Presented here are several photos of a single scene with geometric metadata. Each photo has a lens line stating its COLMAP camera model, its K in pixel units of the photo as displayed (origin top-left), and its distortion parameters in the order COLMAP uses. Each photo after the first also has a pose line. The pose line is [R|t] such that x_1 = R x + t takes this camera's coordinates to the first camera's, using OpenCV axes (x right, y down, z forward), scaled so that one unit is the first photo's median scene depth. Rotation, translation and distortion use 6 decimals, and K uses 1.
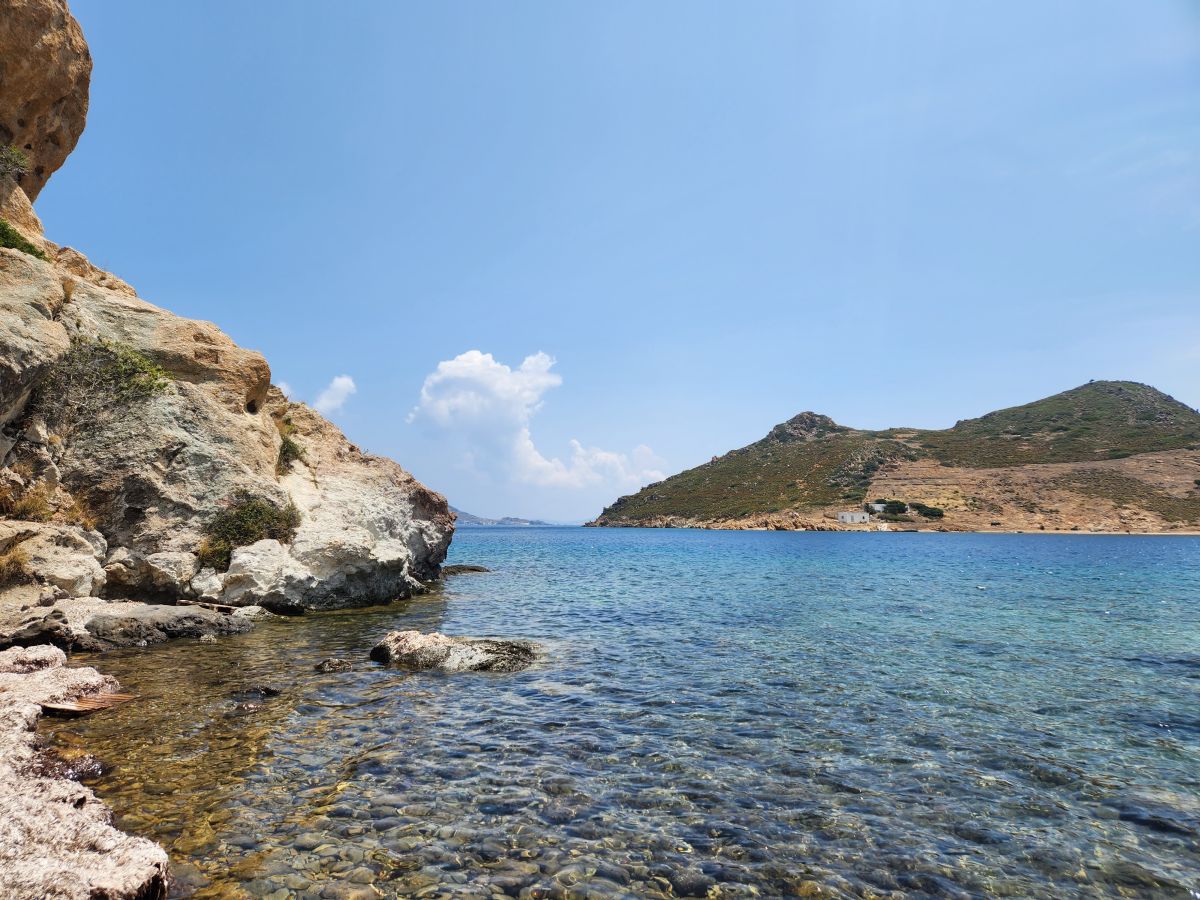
lens RADIAL K [[842.6, 0, 600.0], [0, 842.6, 450.0], [0, 0, 1]] dist [0.079027, -0.058296]
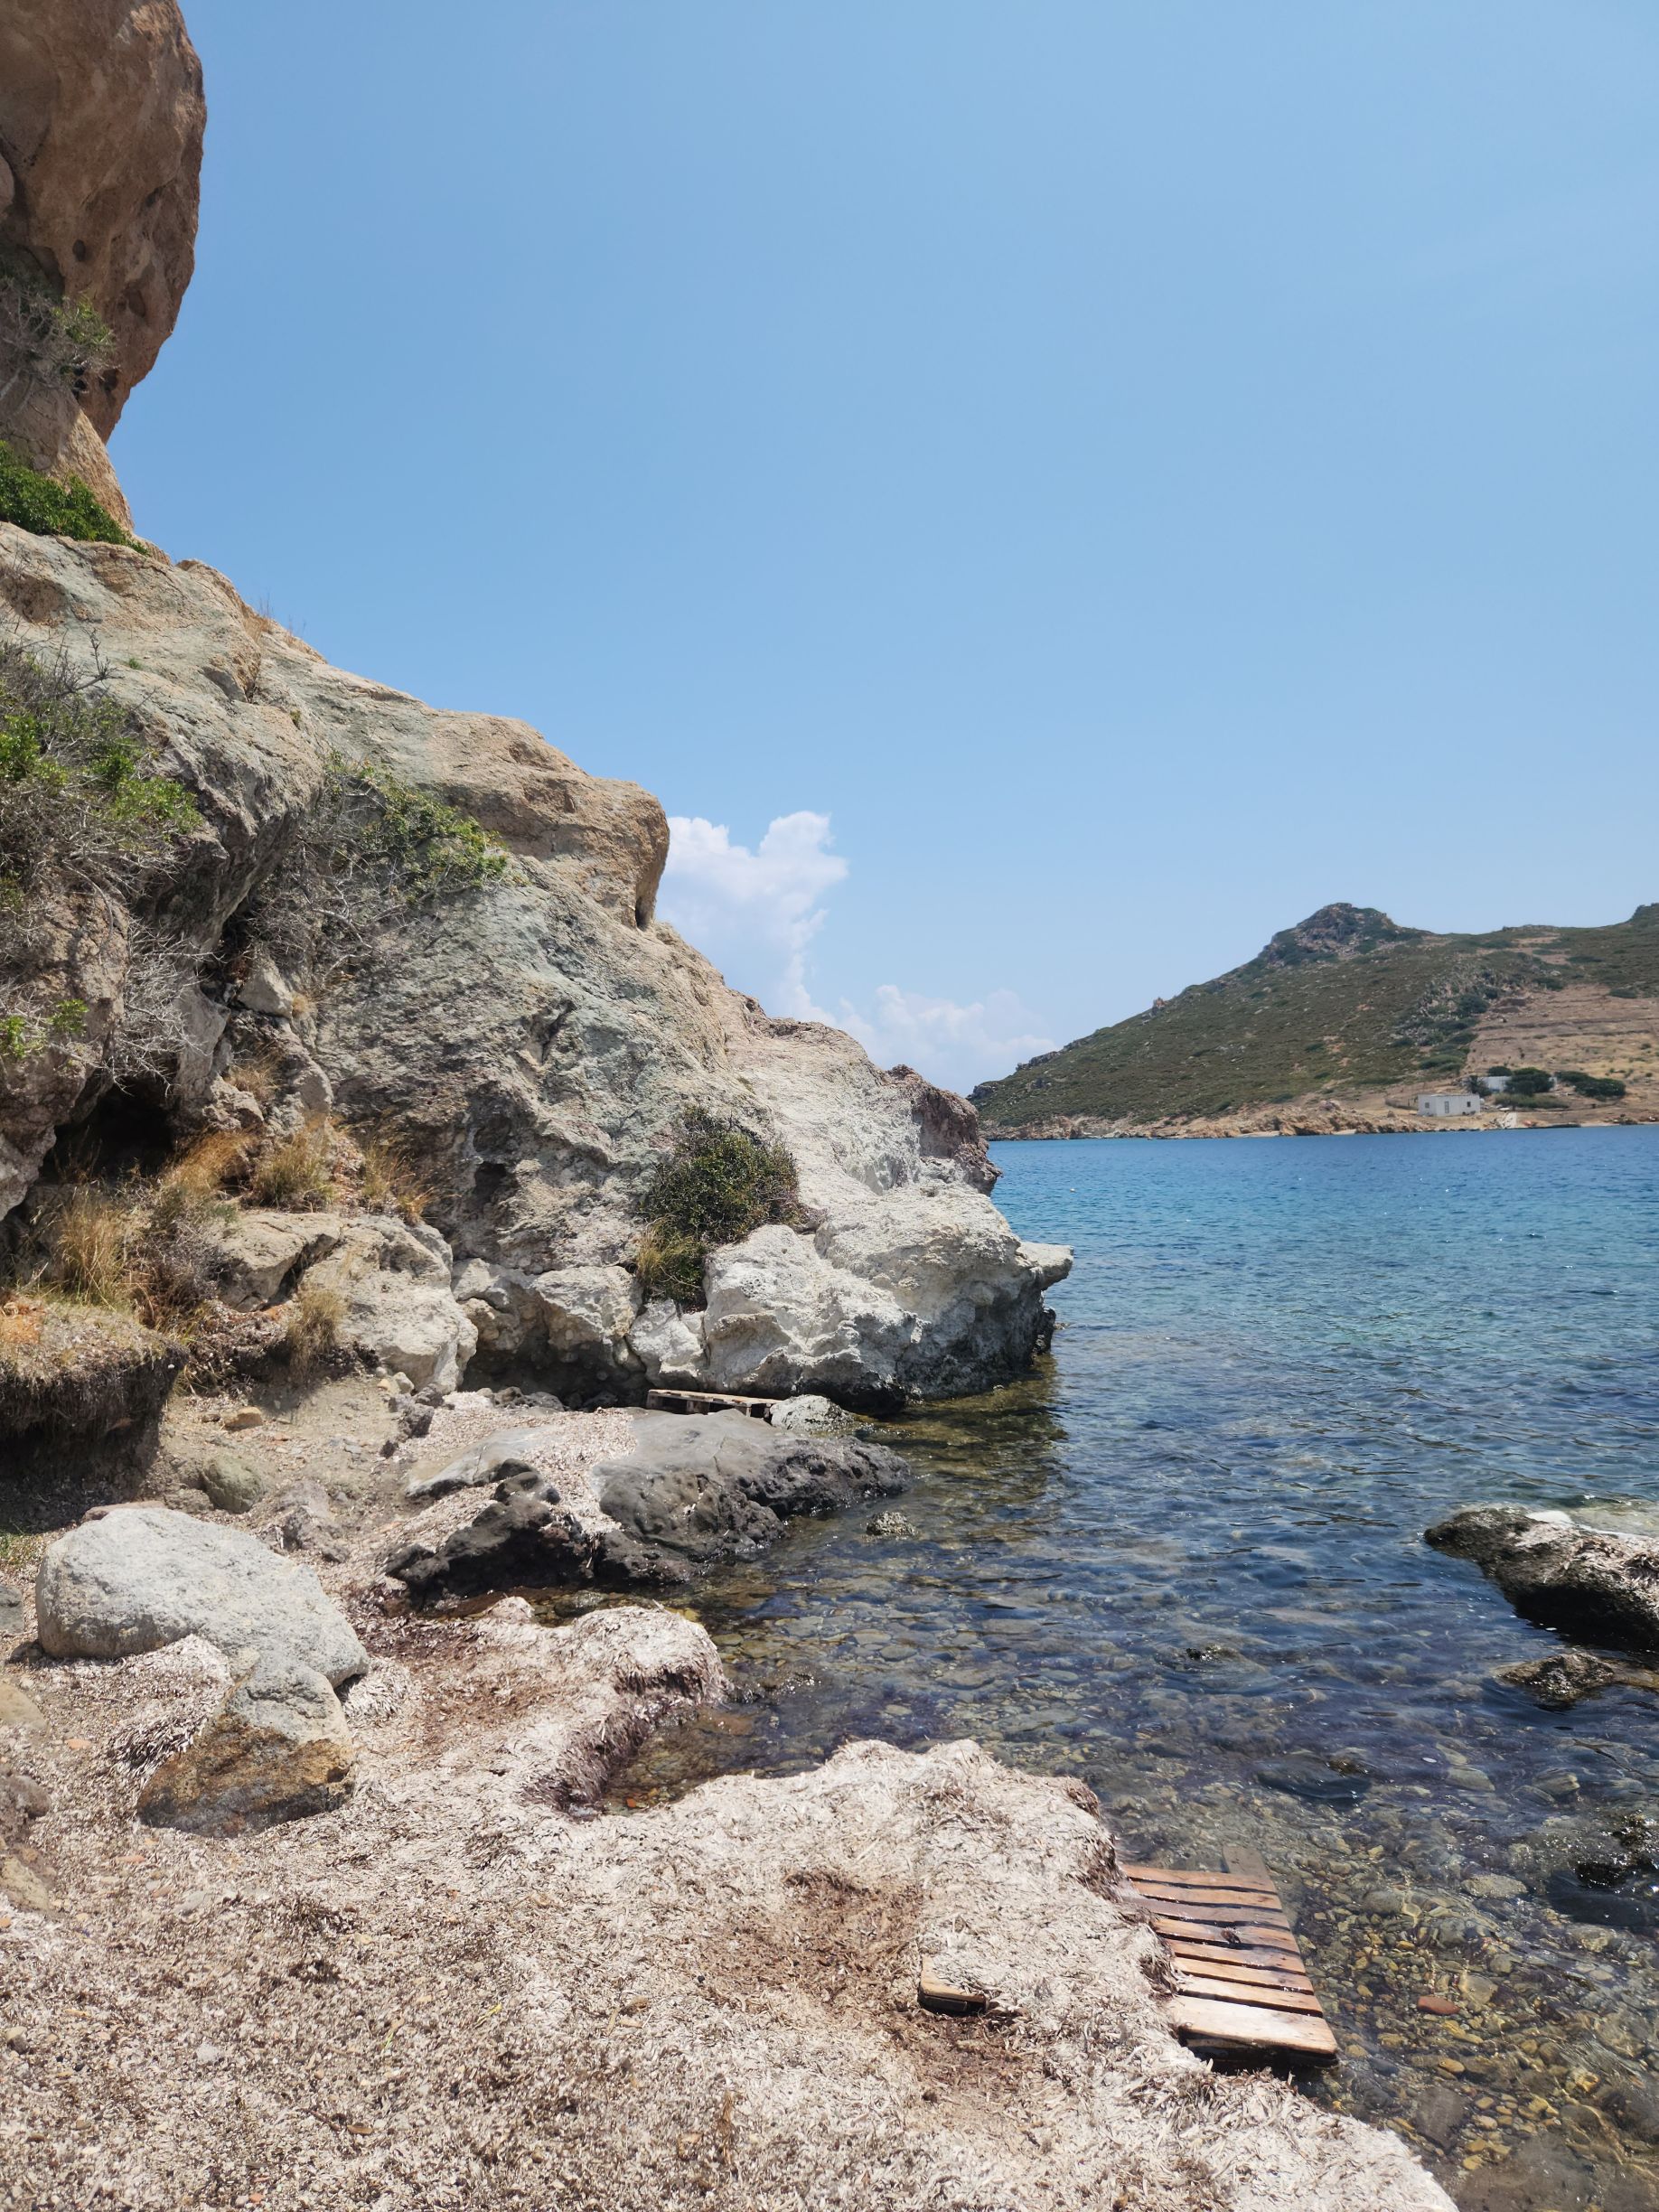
lens RADIAL K [[1553.3, 0, 798.0], [0, 1553.3, 1116.9], [0, 0, 1]] dist [0.079027, -0.058296]
pose [[0.997057, -0.039297, -0.065821, -0.330191], [0.044098, 0.996345, 0.073158, -0.002701], [0.062705, -0.075845, 0.995146, 0.256441]]
